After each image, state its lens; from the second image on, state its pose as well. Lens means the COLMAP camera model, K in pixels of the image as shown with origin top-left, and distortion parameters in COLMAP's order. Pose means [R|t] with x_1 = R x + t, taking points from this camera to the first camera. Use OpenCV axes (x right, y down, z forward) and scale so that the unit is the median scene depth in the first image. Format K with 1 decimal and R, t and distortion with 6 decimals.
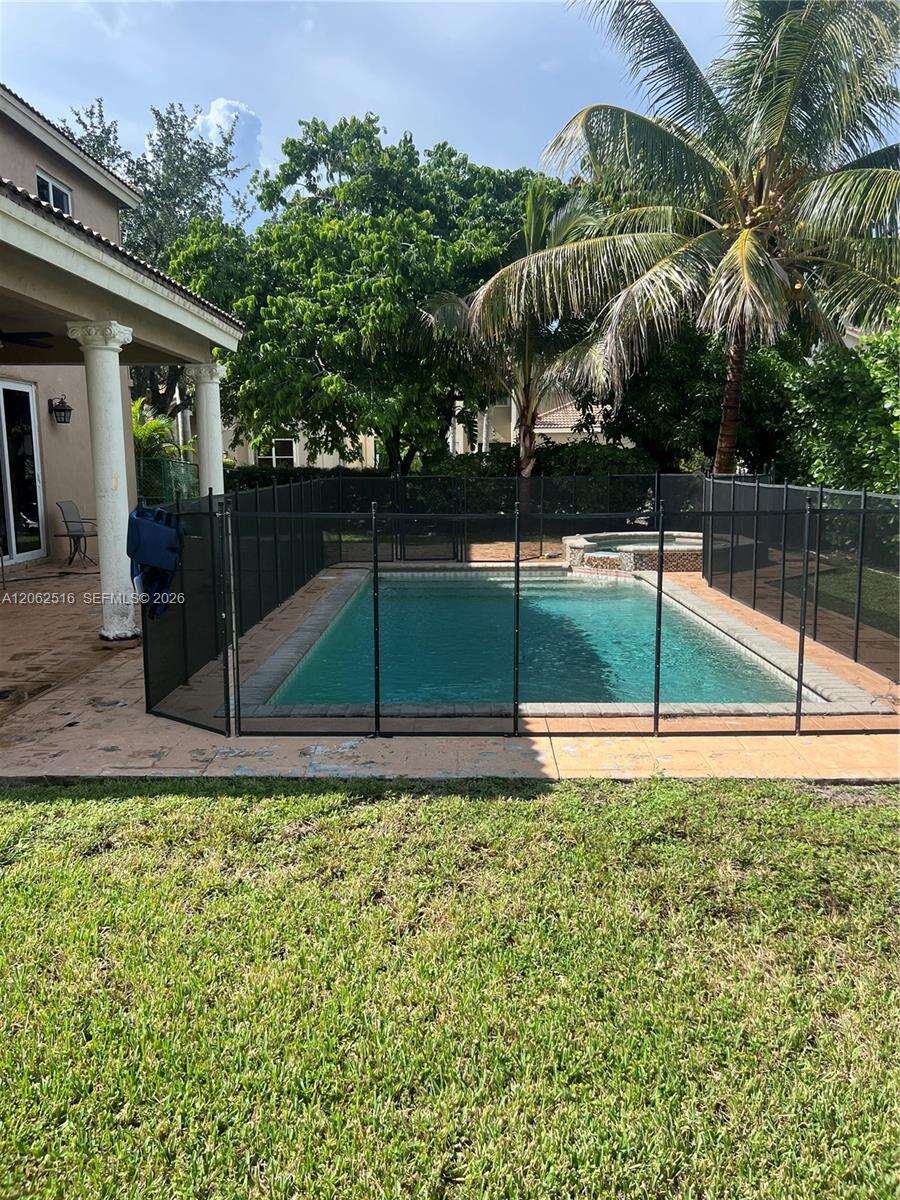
lens RADIAL K [[918.8, 0, 450.0], [0, 918.8, 600.0], [0, 0, 1]] dist [0.003626, -0.003707]
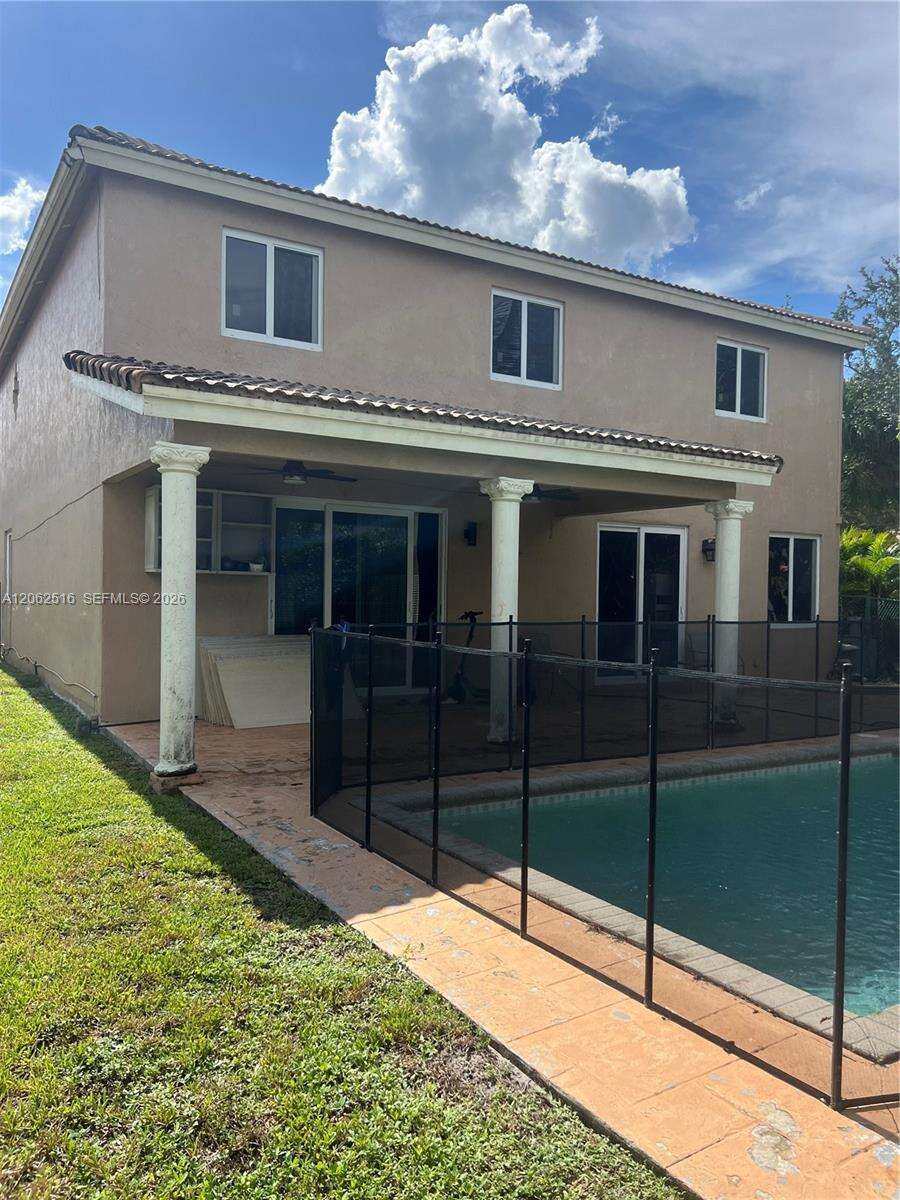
lens RADIAL K [[900.0, 0, 443.3], [0, 900.0, 608.6], [0, 0, 1]] dist [0.020504, -0.012012]
pose [[0.530089, 0.037417, -0.847116, 0.888569], [-0.153150, 0.986821, -0.052247, -0.089026], [0.833997, 0.157431, 0.528833, 0.501634]]
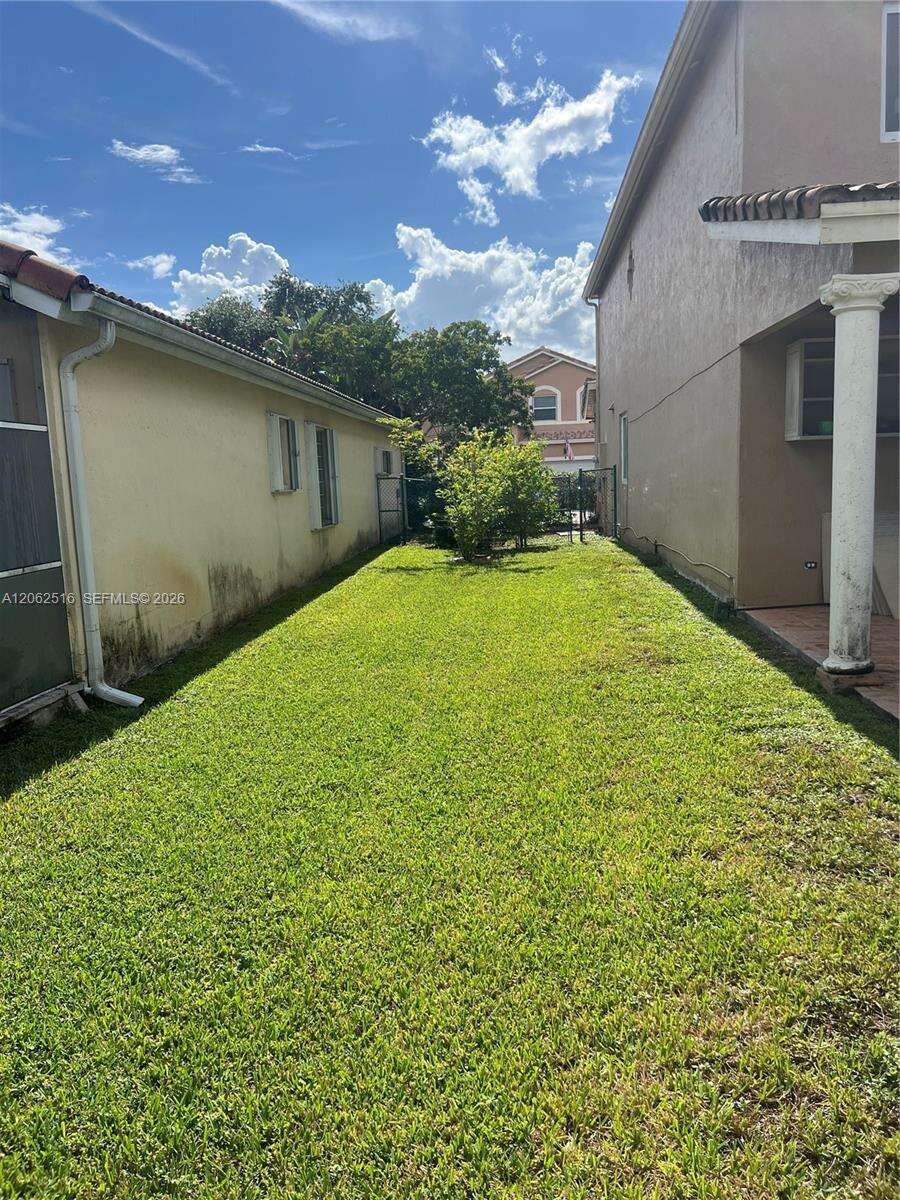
lens RADIAL K [[900.0, 0, 443.3], [0, 900.0, 608.6], [0, 0, 1]] dist [0.020504, -0.012012]
pose [[-0.066769, 0.161742, -0.984572, 0.694208], [-0.114177, 0.979053, 0.168579, -0.069262], [0.991214, 0.123672, -0.046903, 0.437922]]
